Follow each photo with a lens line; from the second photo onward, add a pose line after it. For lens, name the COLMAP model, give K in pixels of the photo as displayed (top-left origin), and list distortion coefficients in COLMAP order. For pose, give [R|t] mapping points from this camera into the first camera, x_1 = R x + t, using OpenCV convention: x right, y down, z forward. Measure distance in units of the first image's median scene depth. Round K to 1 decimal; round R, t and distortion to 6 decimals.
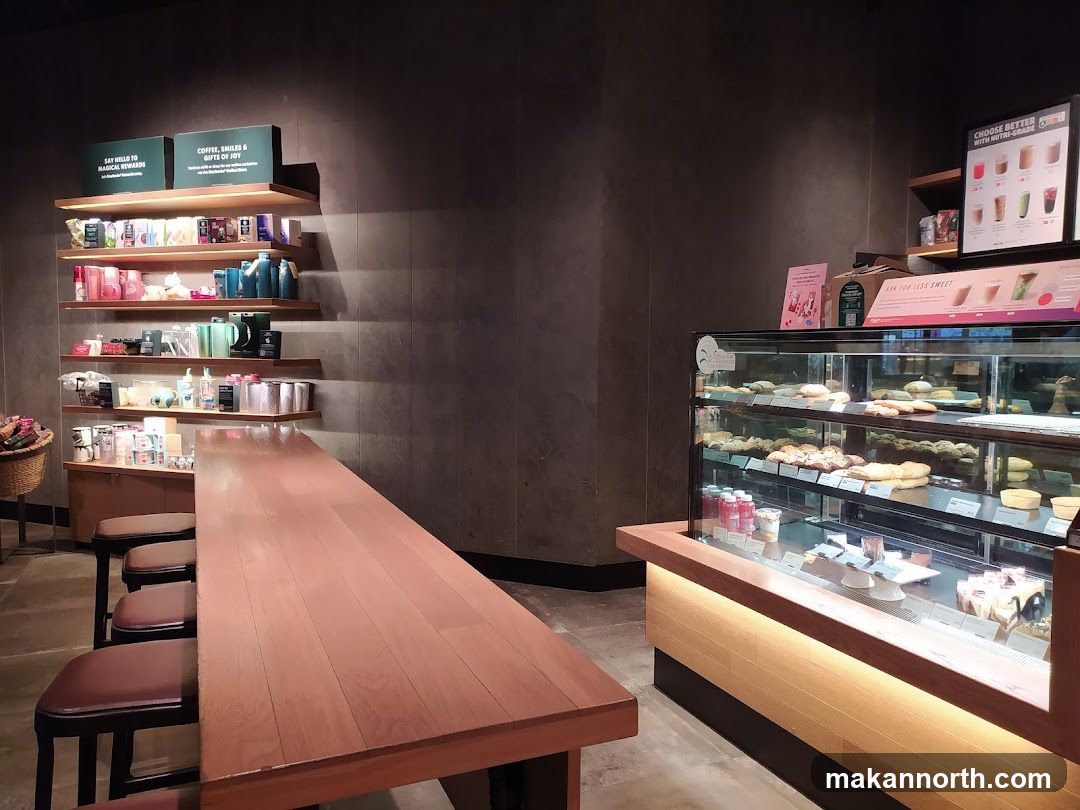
lens RADIAL K [[825.9, 0, 539.5], [0, 825.9, 403.2], [0, 0, 1]] dist [-0.003098, -0.014855]
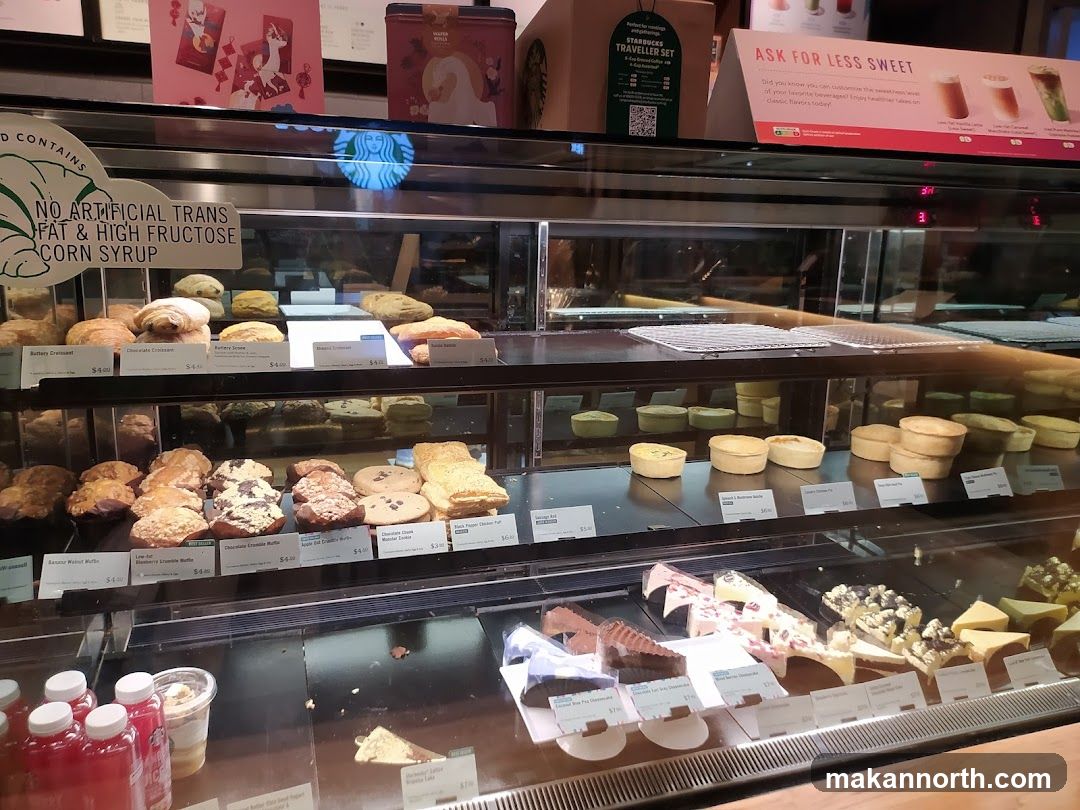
lens RADIAL K [[825.9, 0, 538.3], [0, 825.9, 405.7], [0, 0, 1]] dist [-0.003098, -0.014855]
pose [[0.078043, -0.205426, 0.975556, -0.029476], [0.045195, 0.978263, 0.202381, -0.050513], [-0.995925, 0.028296, 0.085631, 1.019785]]
